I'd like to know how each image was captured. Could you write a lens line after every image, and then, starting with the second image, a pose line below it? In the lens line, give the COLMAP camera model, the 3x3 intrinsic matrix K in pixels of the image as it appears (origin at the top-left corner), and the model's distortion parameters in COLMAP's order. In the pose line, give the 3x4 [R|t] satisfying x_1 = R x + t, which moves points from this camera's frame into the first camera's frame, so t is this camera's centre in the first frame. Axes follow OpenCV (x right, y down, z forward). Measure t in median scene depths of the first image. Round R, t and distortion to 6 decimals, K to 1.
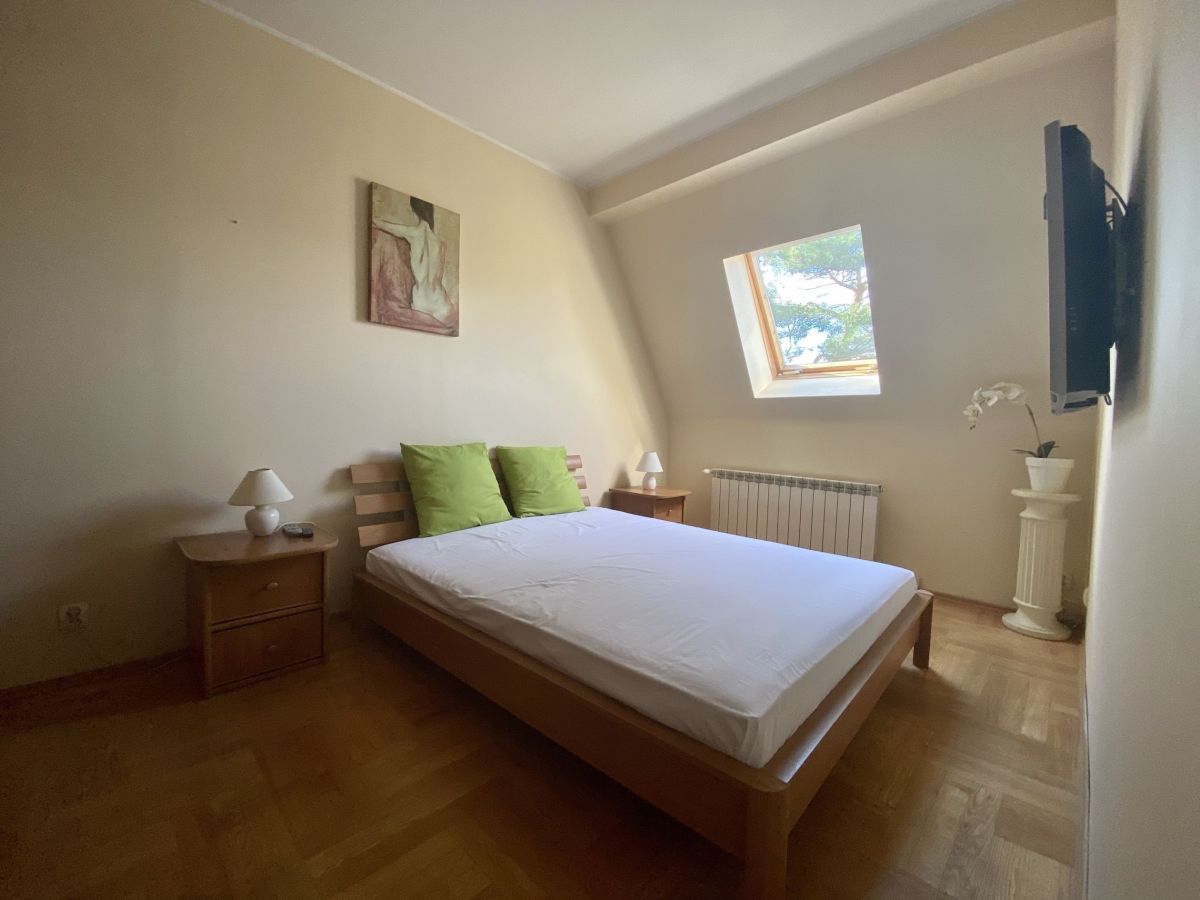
lens RADIAL K [[482.3, 0, 598.4], [0, 482.3, 446.5], [0, 0, 1]] dist [0.034125, -0.026655]
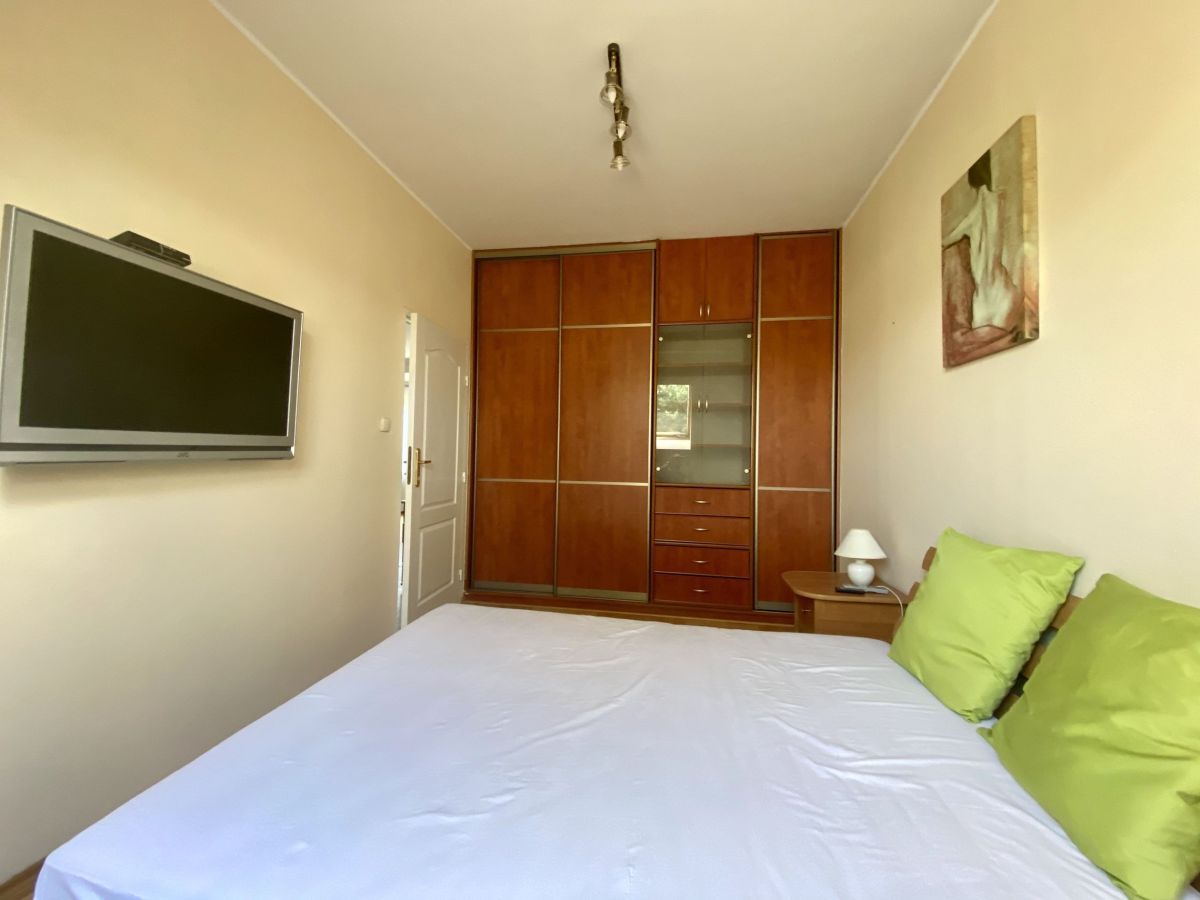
lens RADIAL K [[482.3, 0, 598.4], [0, 482.3, 446.5], [0, 0, 1]] dist [0.034125, -0.026655]
pose [[-0.832536, -0.056140, -0.551120, 0.387073], [-0.071166, 0.997447, 0.005900, -0.086380], [0.549381, 0.044133, -0.834405, 1.235032]]
